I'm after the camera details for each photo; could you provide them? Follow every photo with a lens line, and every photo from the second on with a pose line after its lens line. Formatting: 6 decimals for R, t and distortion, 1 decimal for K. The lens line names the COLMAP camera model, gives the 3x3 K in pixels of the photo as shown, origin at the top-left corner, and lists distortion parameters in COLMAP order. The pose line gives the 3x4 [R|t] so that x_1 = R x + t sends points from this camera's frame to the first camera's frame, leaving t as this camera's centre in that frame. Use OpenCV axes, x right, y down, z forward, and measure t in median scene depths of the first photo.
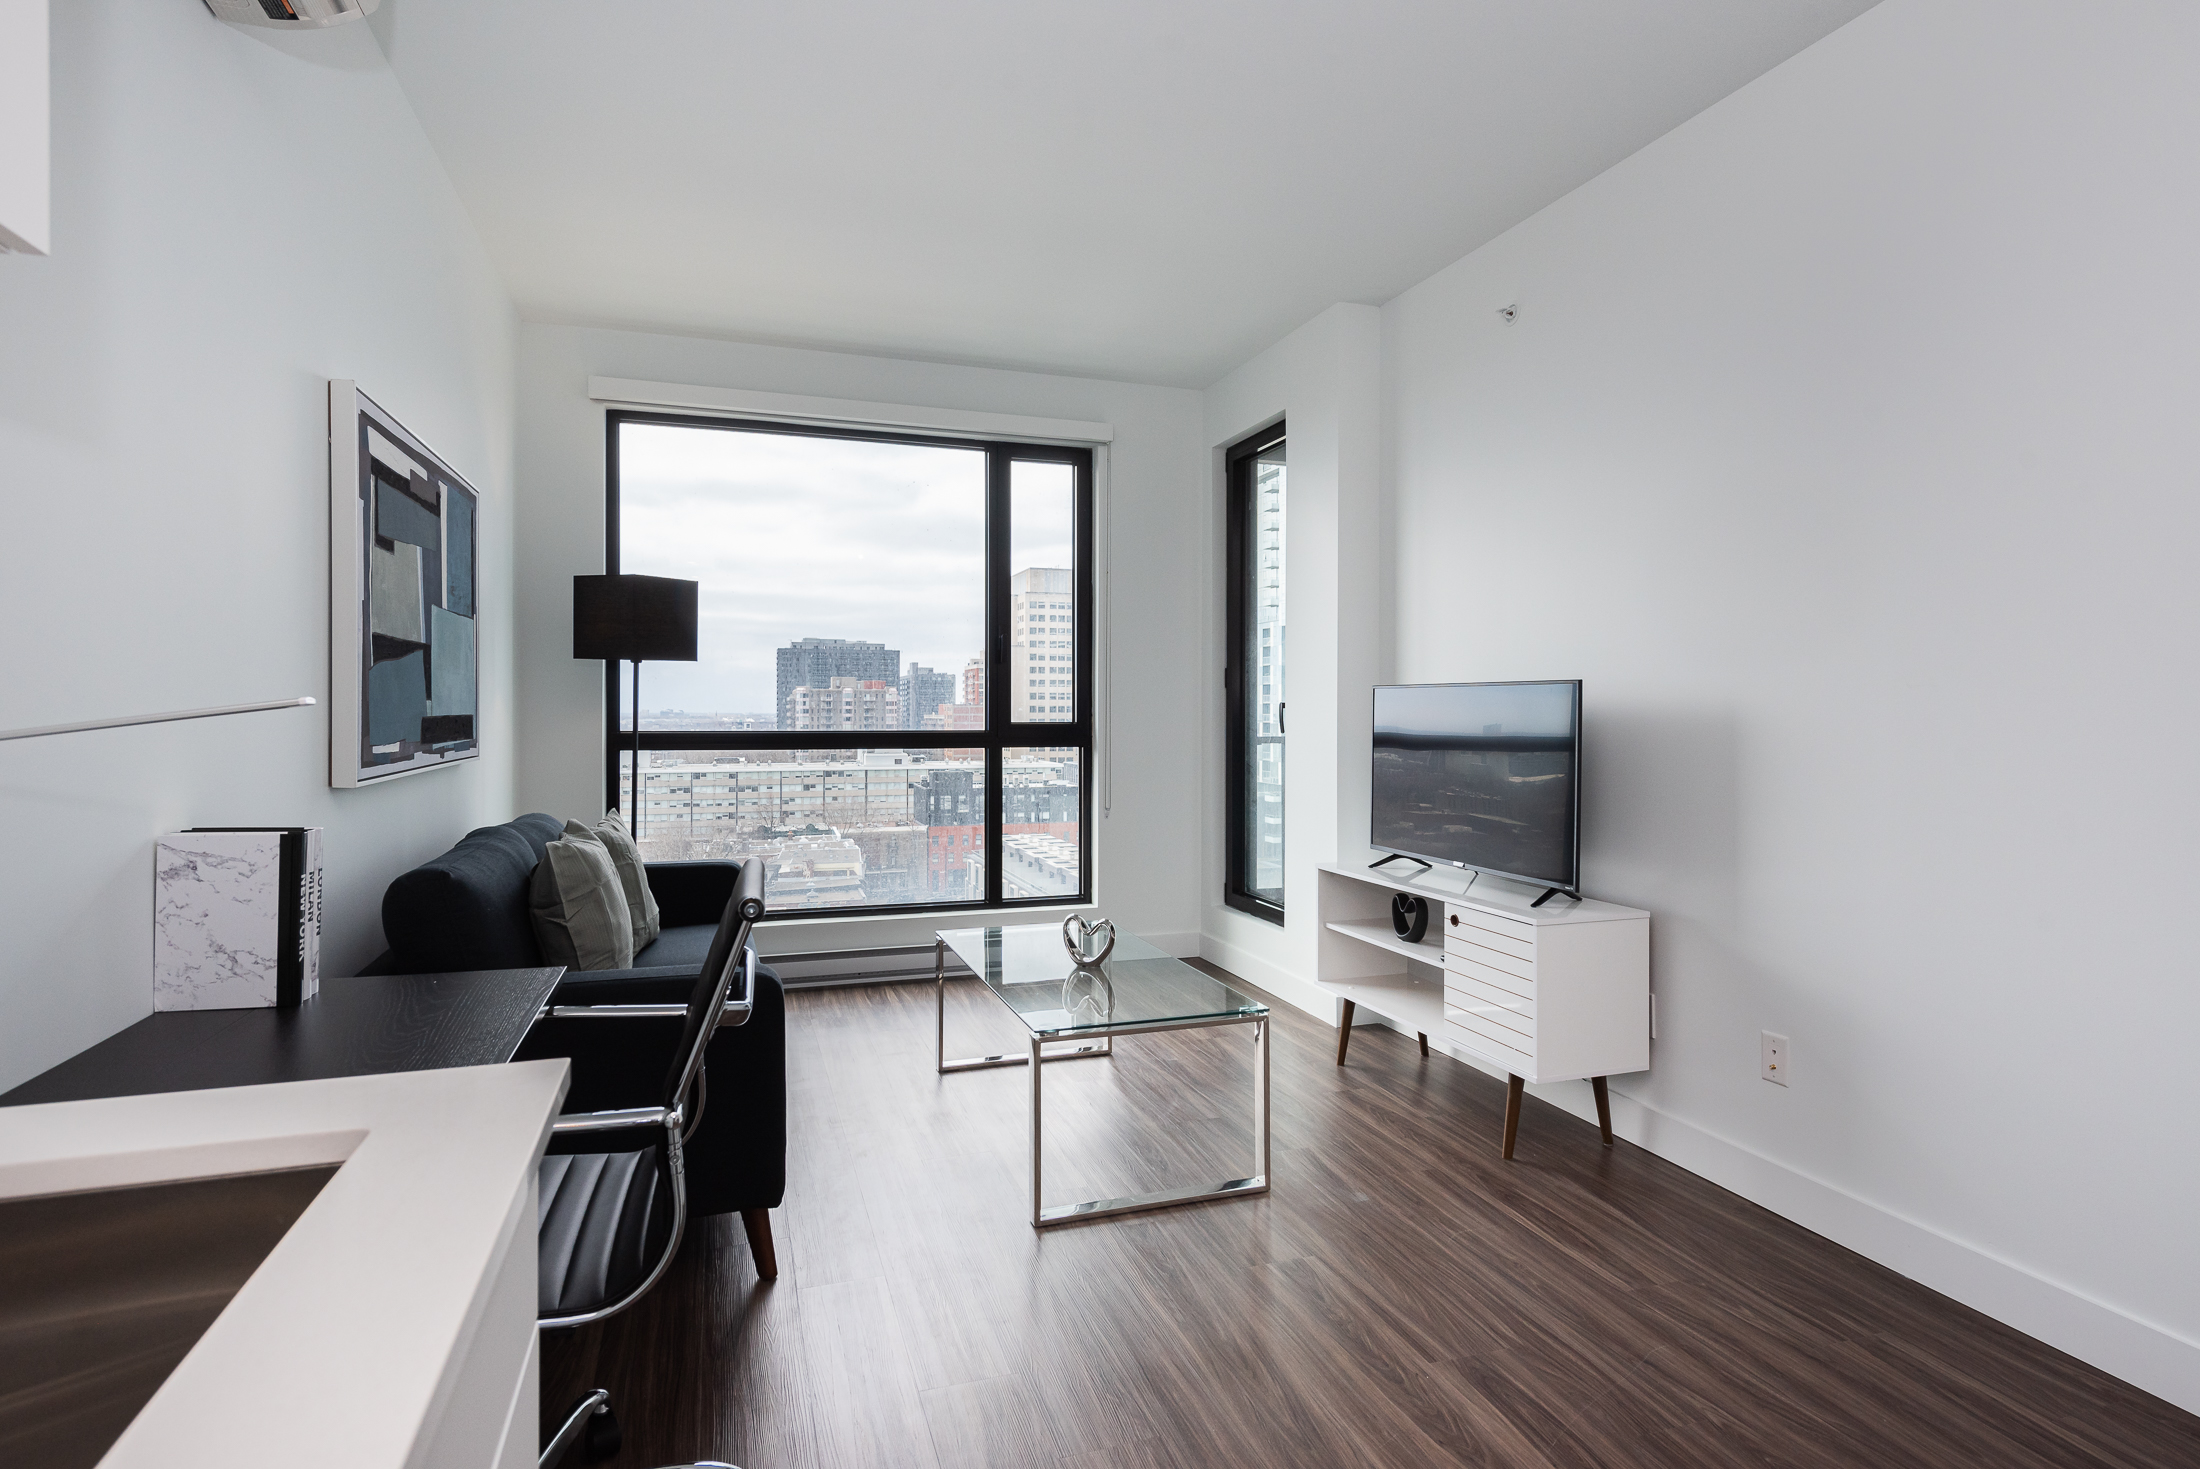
lens RADIAL K [[1119.8, 0, 1094.2], [0, 1119.8, 716.7], [0, 0, 1]] dist [-0.003101, -0.000076]
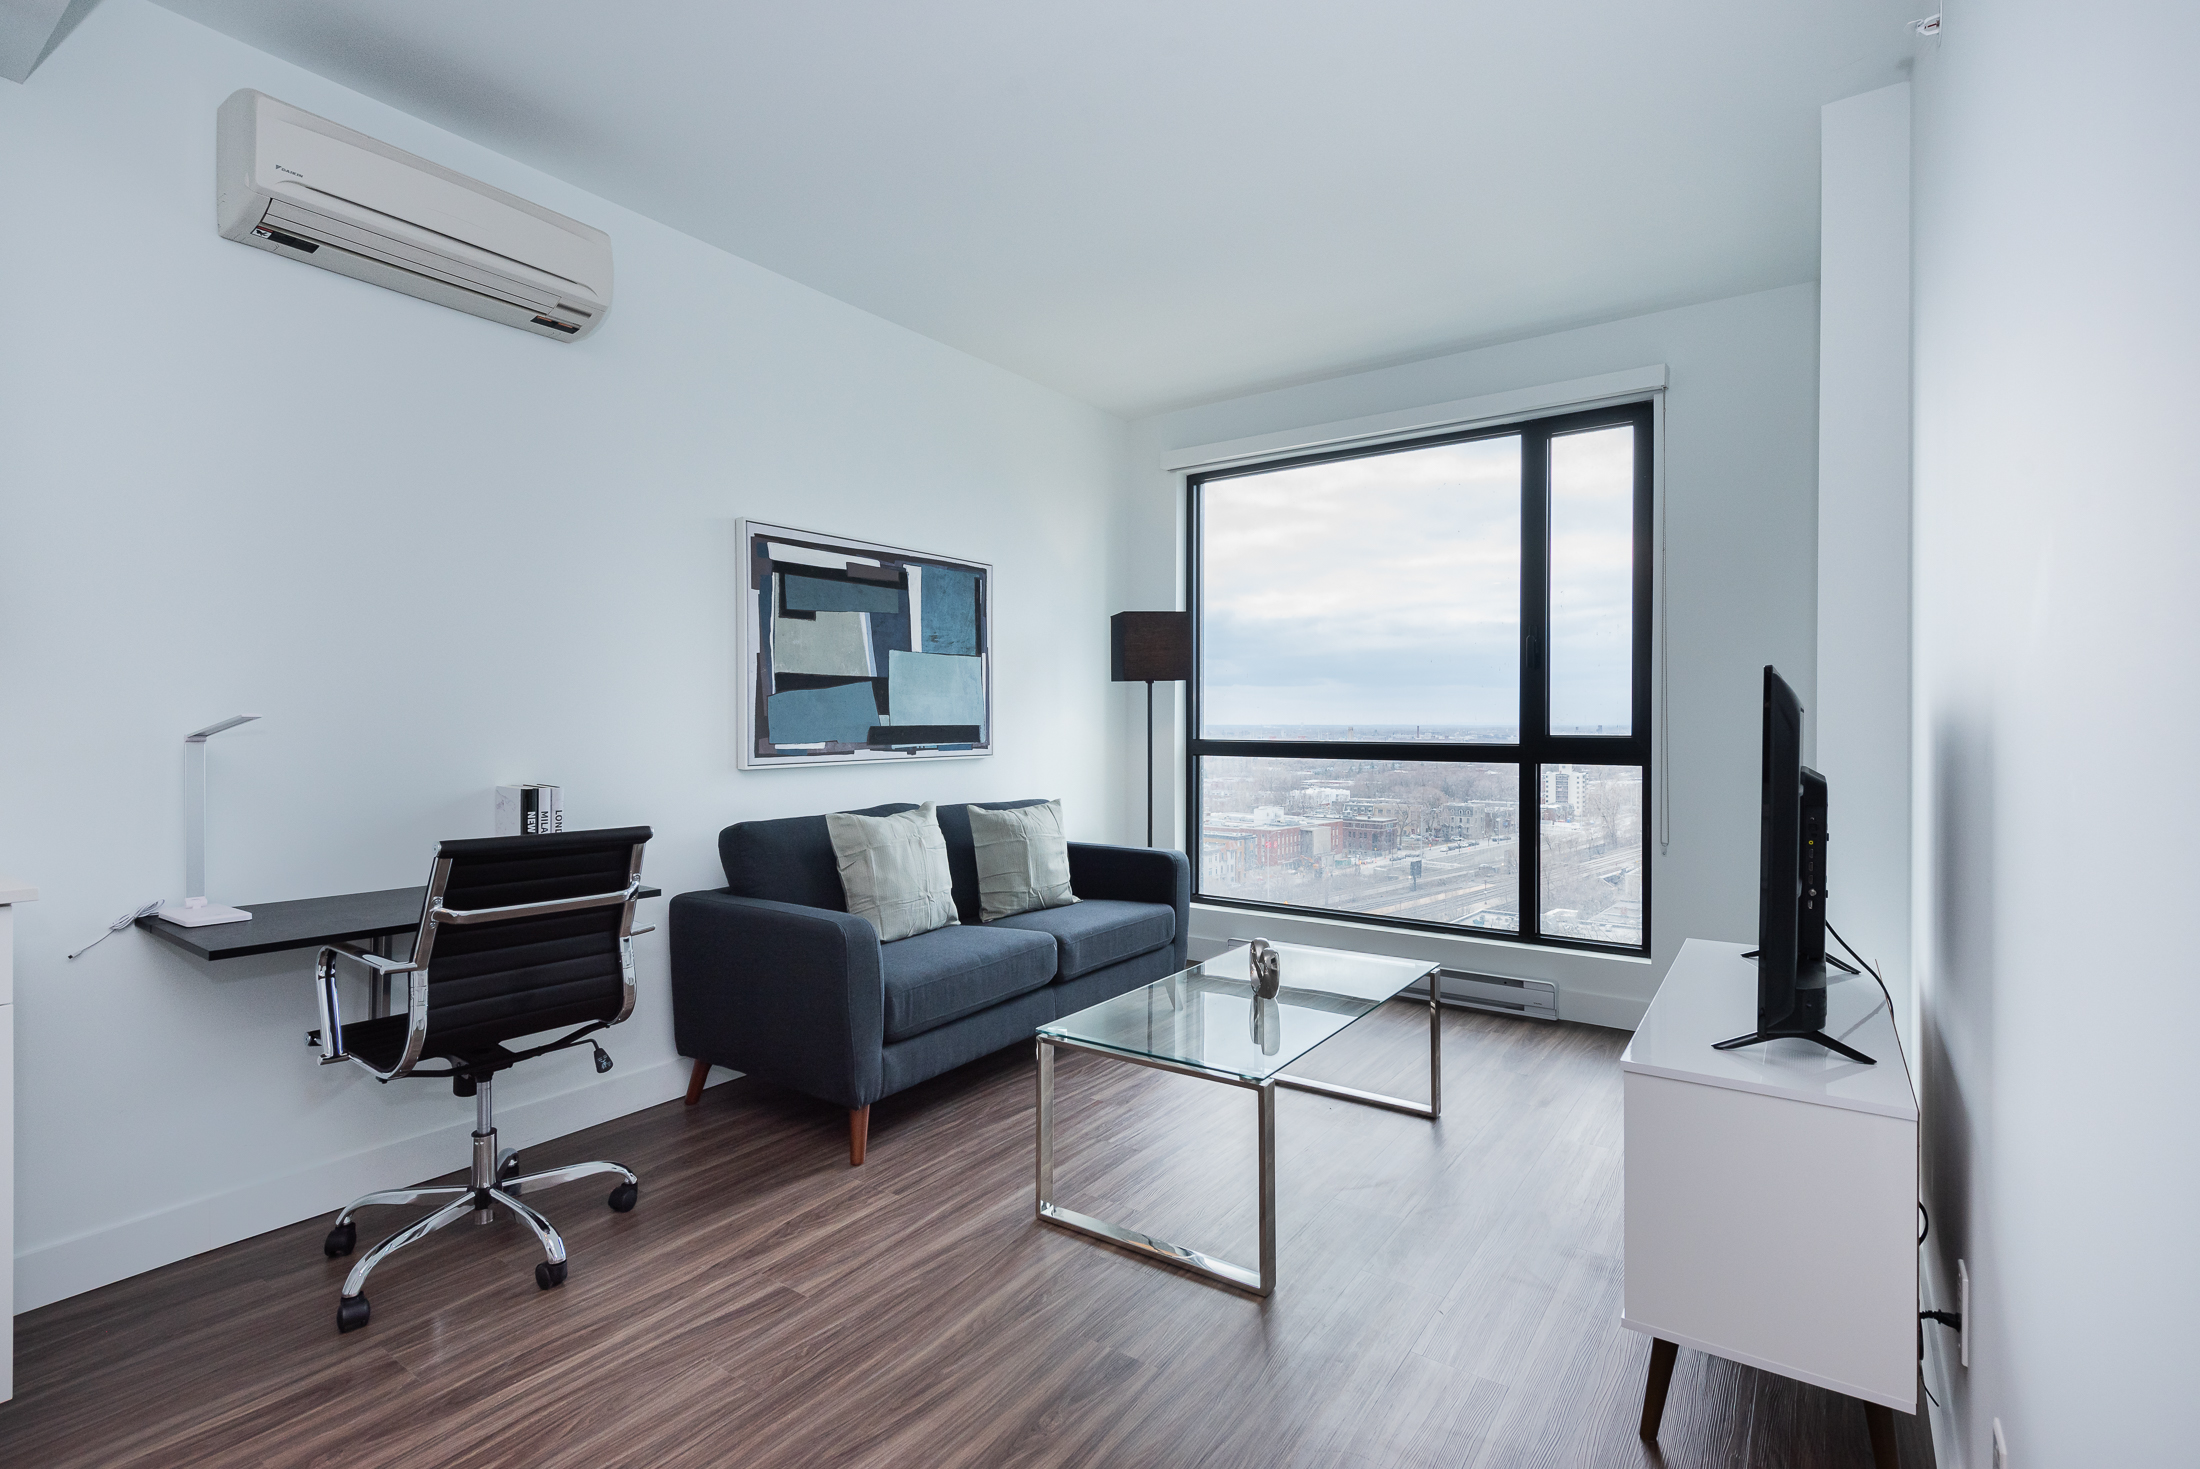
lens RADIAL K [[1029.5, 0, 1097.9], [0, 1029.5, 727.0], [0, 0, 1]] dist [0.001431, -0.000822]
pose [[0.589822, -0.001034, -0.807533, 0.373533], [-0.003078, 0.999989, -0.003529, 0.002602], [0.807528, 0.004567, 0.589812, 0.239453]]
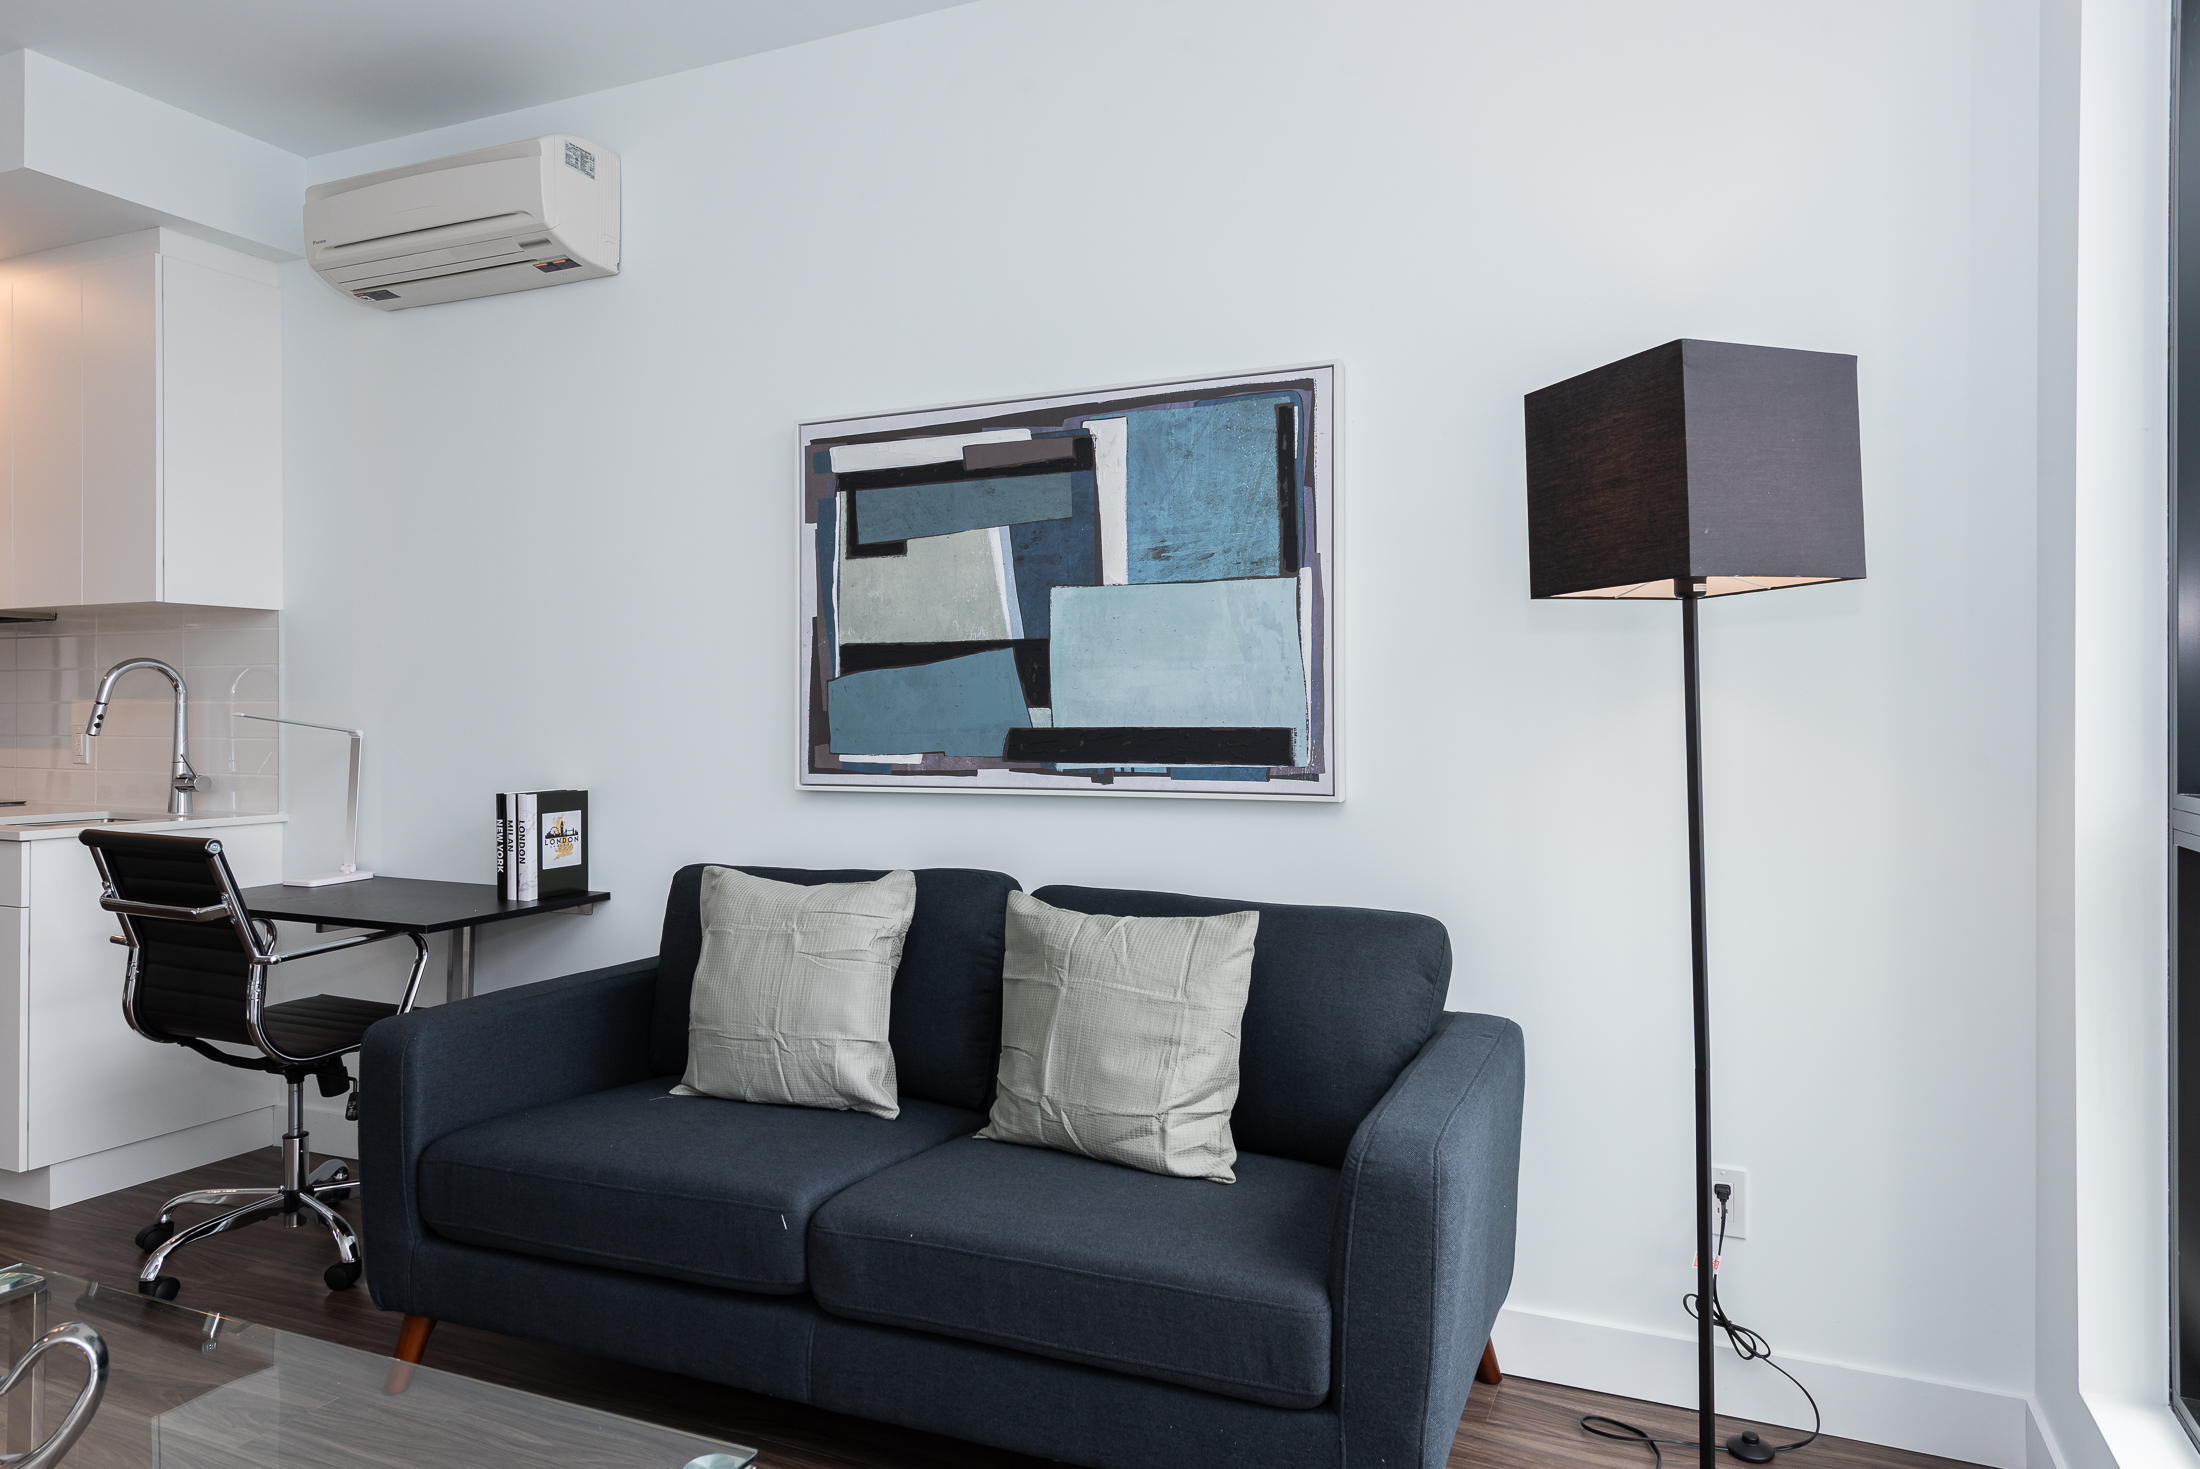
lens RADIAL K [[1305.0, 0, 1117.4], [0, 1305.0, 725.2], [0, 0, 1]] dist [0.004010, -0.001640]
pose [[-0.660826, 0.003964, -0.750528, 0.042151], [-0.007437, 0.999902, 0.011829, -0.007871], [0.750502, 0.013398, -0.660732, 0.931837]]
